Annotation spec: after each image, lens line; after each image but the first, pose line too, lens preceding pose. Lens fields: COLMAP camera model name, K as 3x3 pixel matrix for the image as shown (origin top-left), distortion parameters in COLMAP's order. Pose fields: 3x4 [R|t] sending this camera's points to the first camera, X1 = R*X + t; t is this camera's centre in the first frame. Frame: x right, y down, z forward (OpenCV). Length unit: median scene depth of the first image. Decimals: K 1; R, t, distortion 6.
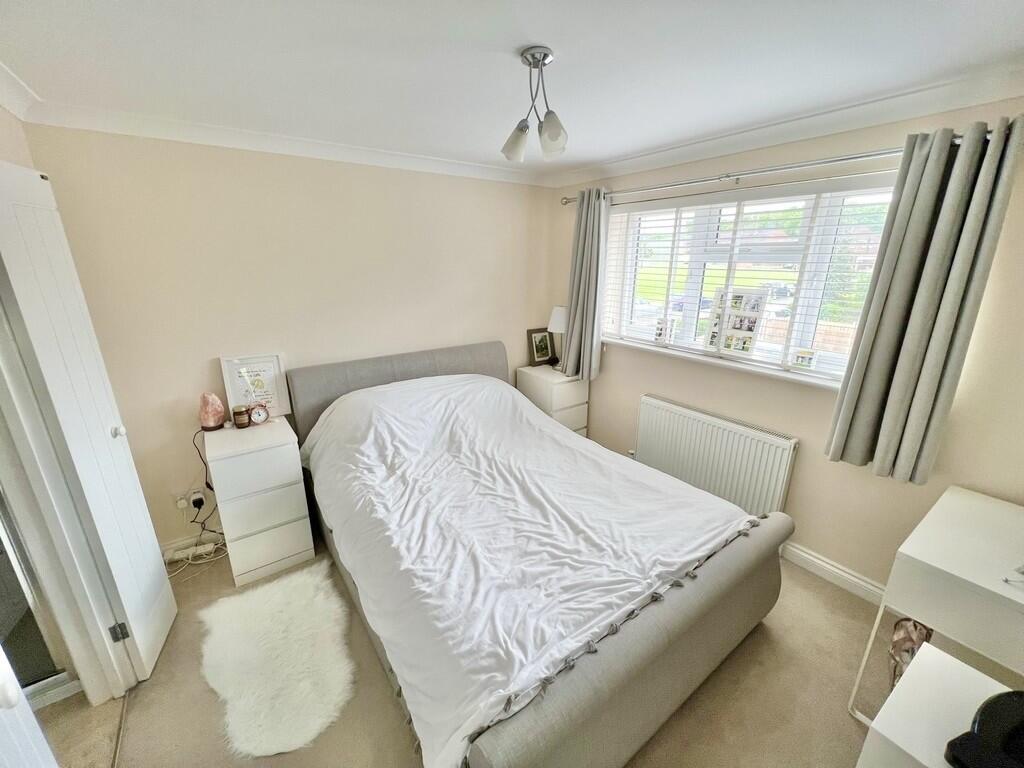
lens RADIAL K [[408.3, 0, 505.9], [0, 408.3, 382.2], [0, 0, 1]] dist [-0.000782, -0.000168]
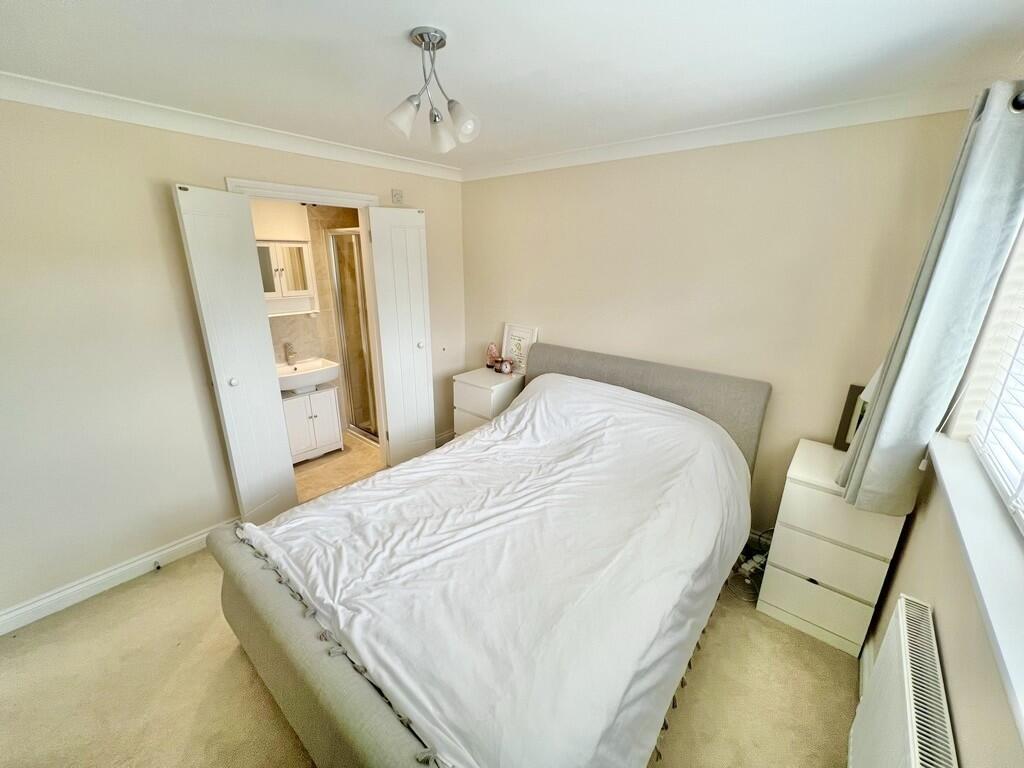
lens RADIAL K [[408.3, 0, 506.5], [0, 408.3, 384.0], [0, 0, 1]] dist [-0.000782, -0.000168]
pose [[0.242449, 0.291908, -0.925207, 0.698755], [-0.289584, 0.931960, 0.218153, -0.171488], [0.925937, 0.215034, 0.310485, 0.598292]]
